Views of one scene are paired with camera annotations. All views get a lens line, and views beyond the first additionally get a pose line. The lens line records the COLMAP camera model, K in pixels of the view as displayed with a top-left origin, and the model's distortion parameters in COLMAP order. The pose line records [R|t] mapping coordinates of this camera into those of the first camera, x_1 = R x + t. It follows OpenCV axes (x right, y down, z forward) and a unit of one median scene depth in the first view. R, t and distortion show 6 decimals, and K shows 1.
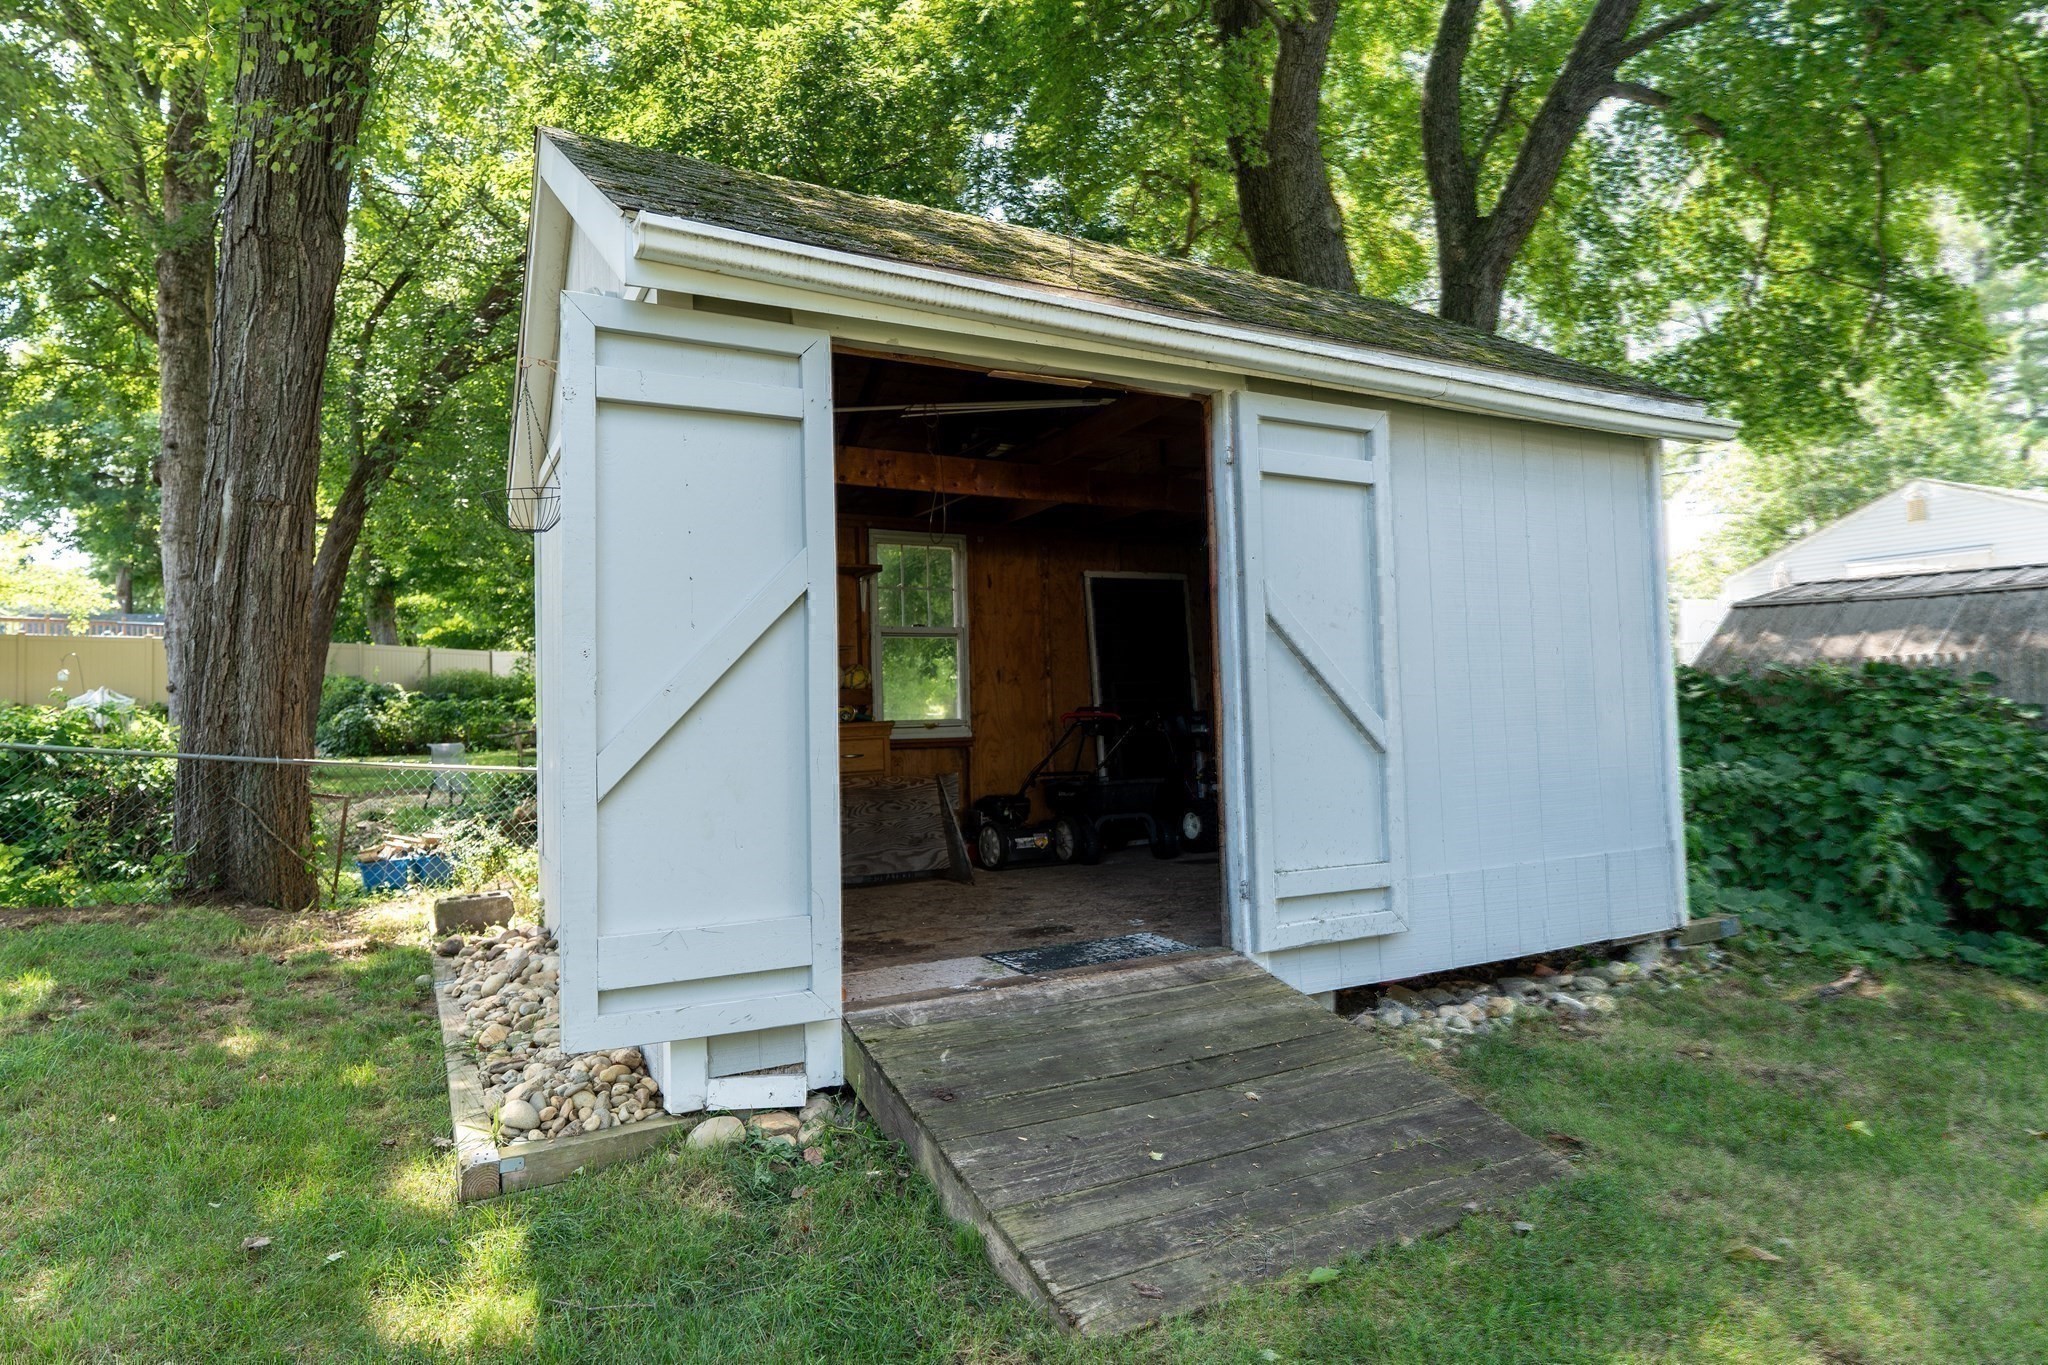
lens RADIAL K [[1133.0, 0, 1024.0], [0, 1133.0, 682.5], [0, 0, 1]] dist [0.000205, -0.000001]
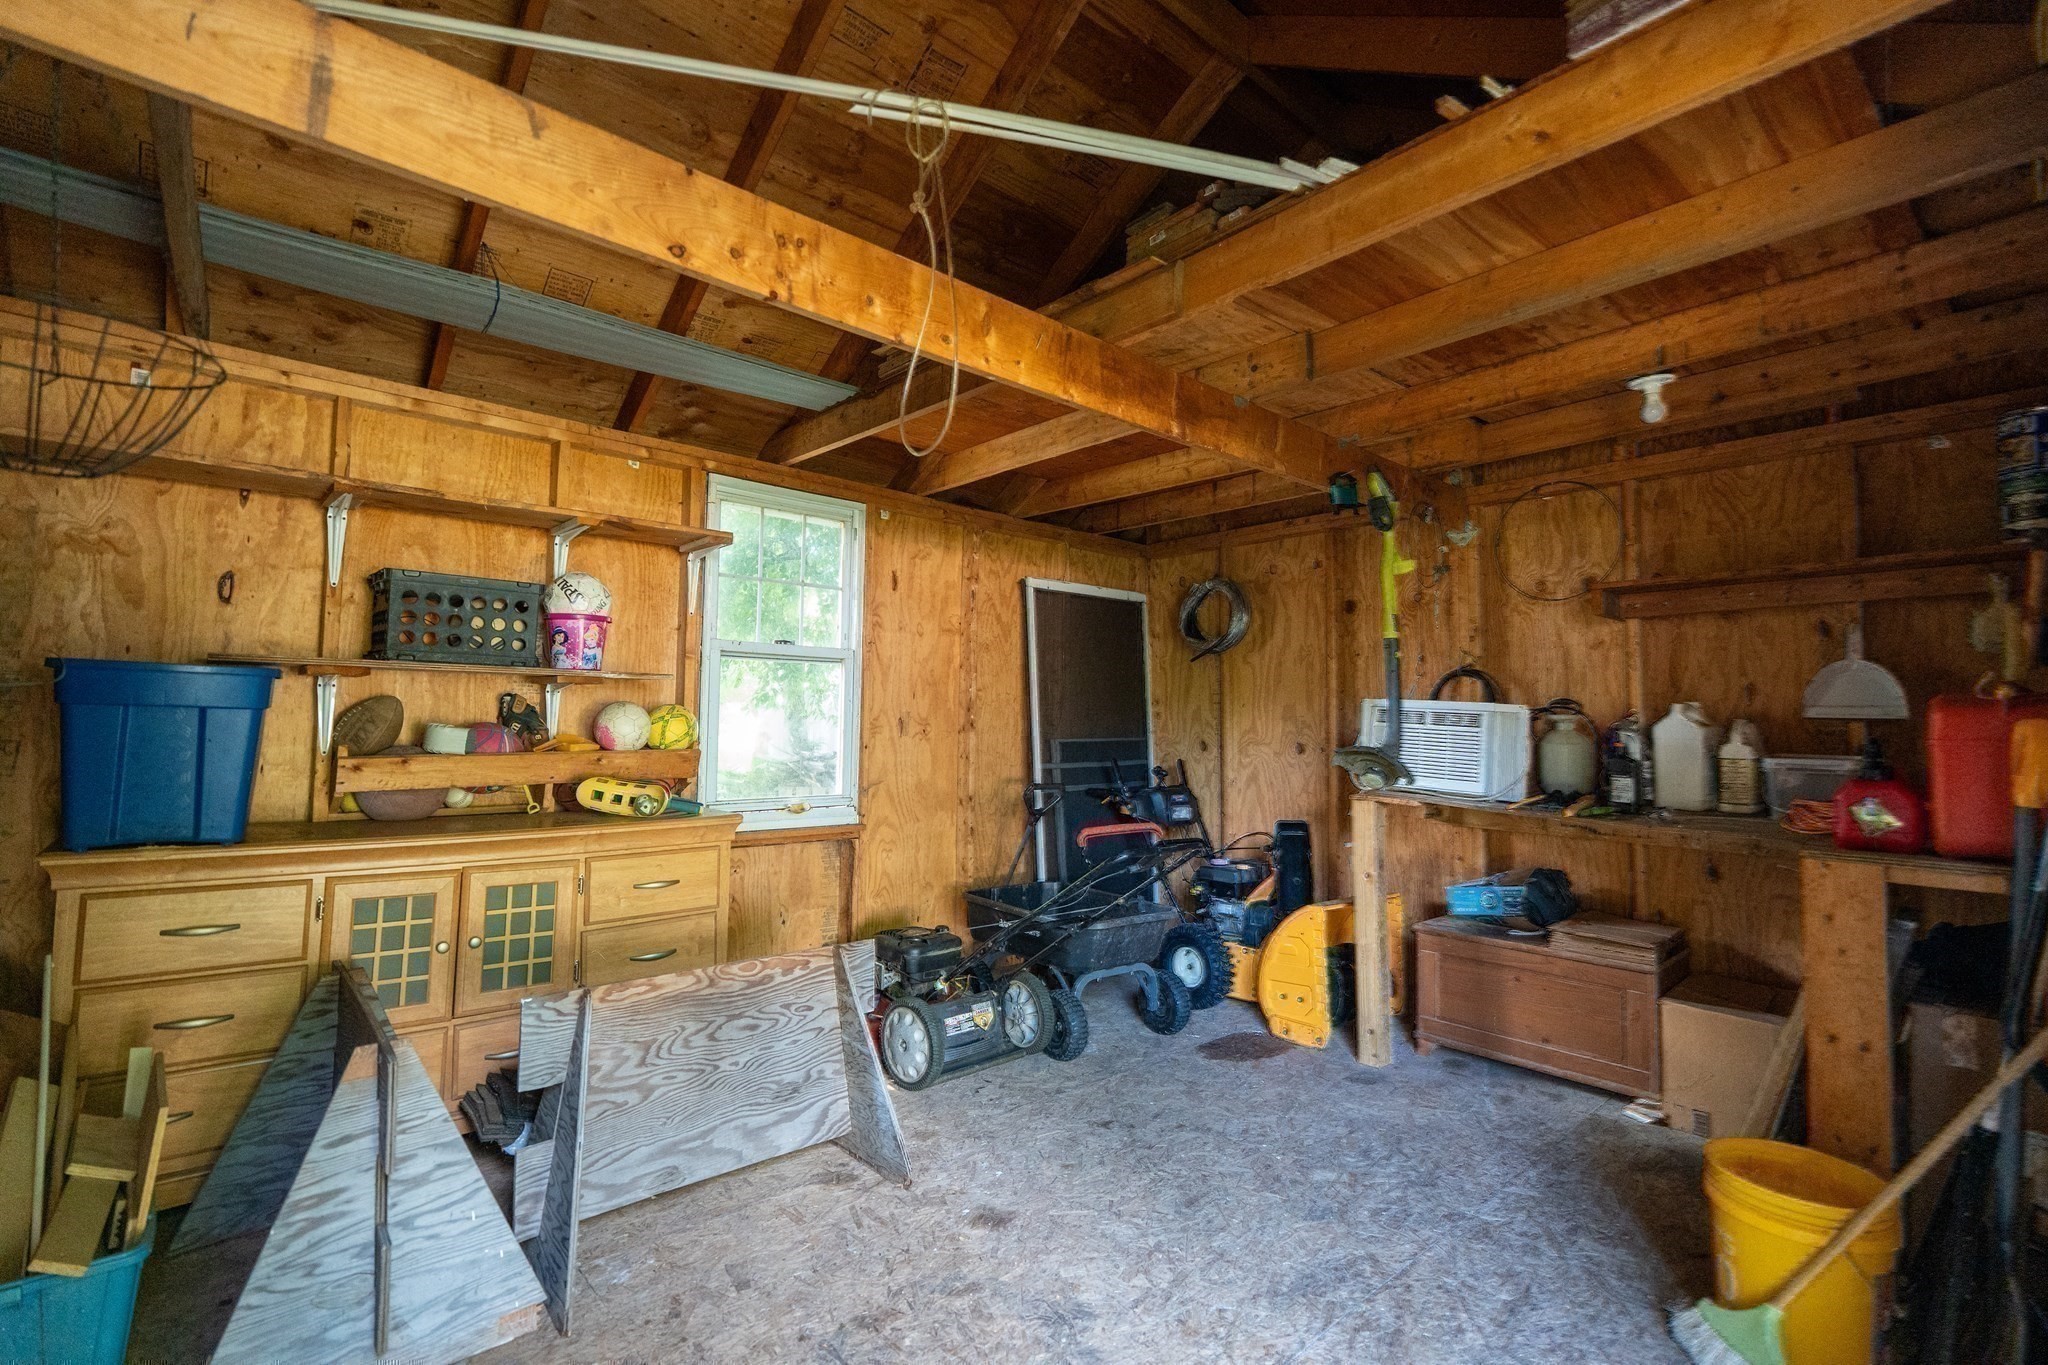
lens RADIAL K [[913.0, 0, 1024.0], [0, 913.0, 682.5], [0, 0, 1]] dist [-0.000514, -0.000014]
pose [[0.970767, 0.051557, 0.234422, -0.079754], [-0.050324, 0.998670, -0.011244, -0.029465], [-0.234690, -0.000882, 0.972070, 0.484562]]
